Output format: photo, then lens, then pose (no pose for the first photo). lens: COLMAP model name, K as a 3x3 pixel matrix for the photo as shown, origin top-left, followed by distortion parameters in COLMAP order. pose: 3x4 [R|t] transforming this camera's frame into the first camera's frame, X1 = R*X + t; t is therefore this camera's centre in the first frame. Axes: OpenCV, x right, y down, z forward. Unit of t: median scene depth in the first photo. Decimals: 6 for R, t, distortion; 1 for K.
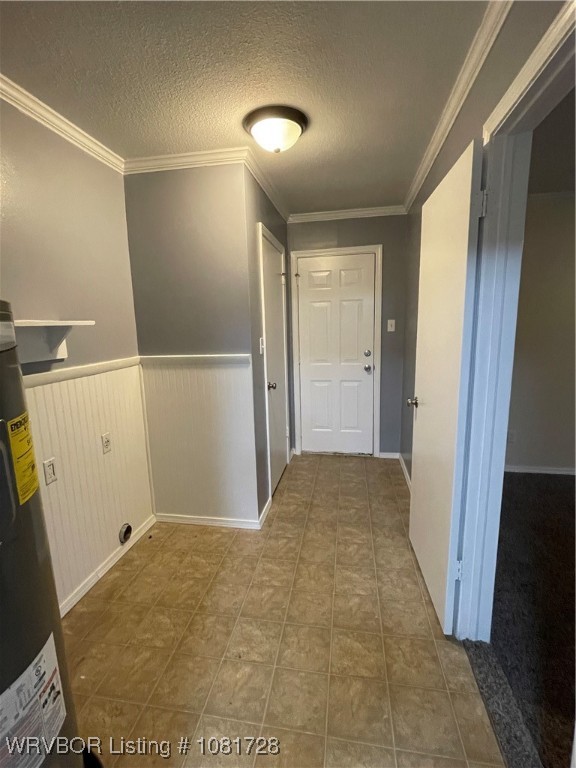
lens RADIAL K [[362.4, 0, 284.5], [0, 362.4, 378.7], [0, 0, 1]] dist [-0.007274, 0.003746]
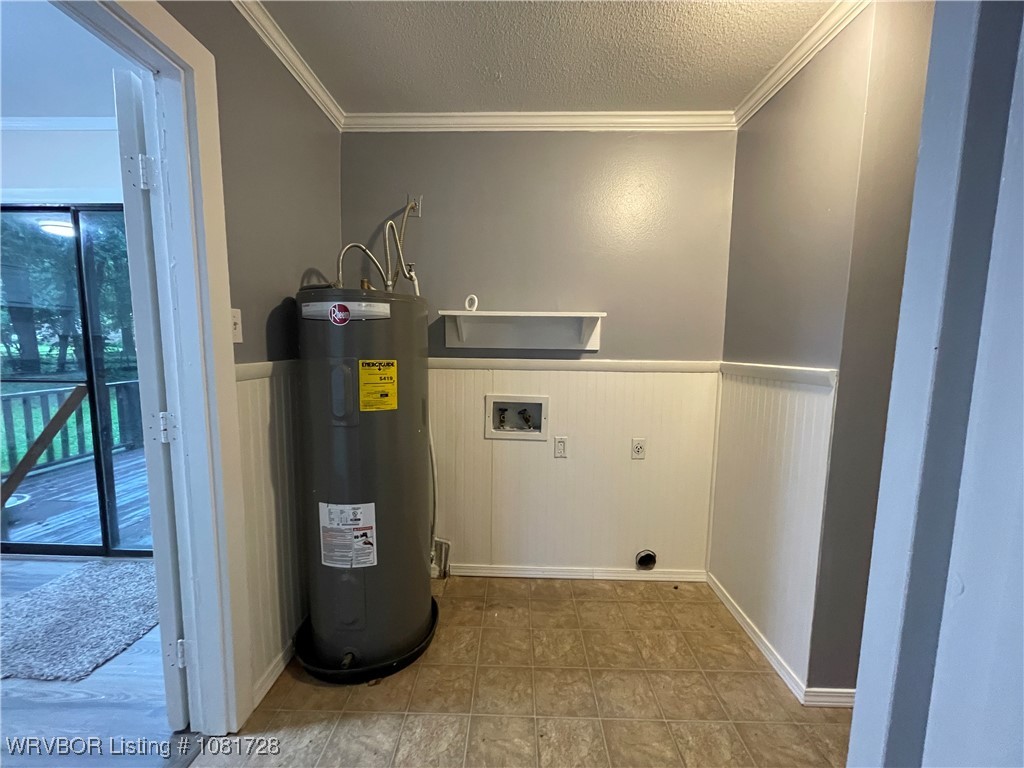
lens RADIAL K [[414.0, 0, 510.1], [0, 414.0, 384.3], [0, 0, 1]] dist [-0.003283, 0.000471]
pose [[0.155019, 0.122367, -0.980304, 0.473751], [-0.168092, 0.981097, 0.095885, -0.028086], [0.973506, 0.149917, 0.172658, 0.497913]]
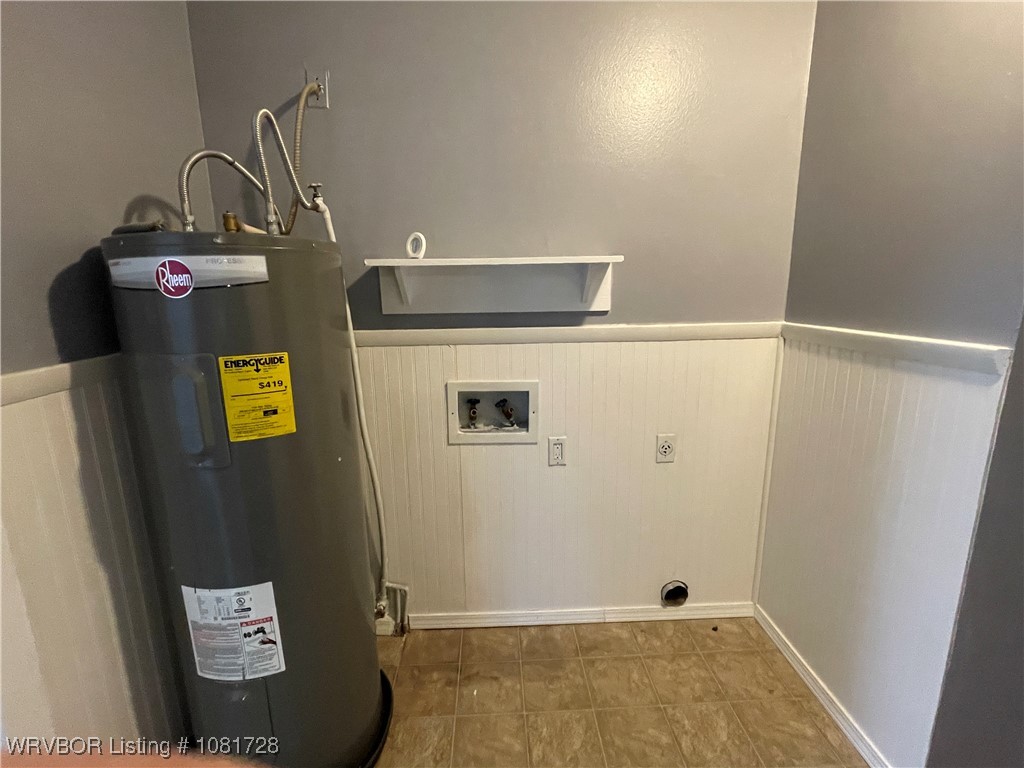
lens RADIAL K [[483.2, 0, 509.5], [0, 483.2, 386.6], [0, 0, 1]] dist [-0.007274, 0.003746]
pose [[0.211508, 0.223870, -0.951392, 0.255099], [-0.138118, 0.970492, 0.197659, -0.064727], [0.967568, 0.089598, 0.236187, 0.532618]]
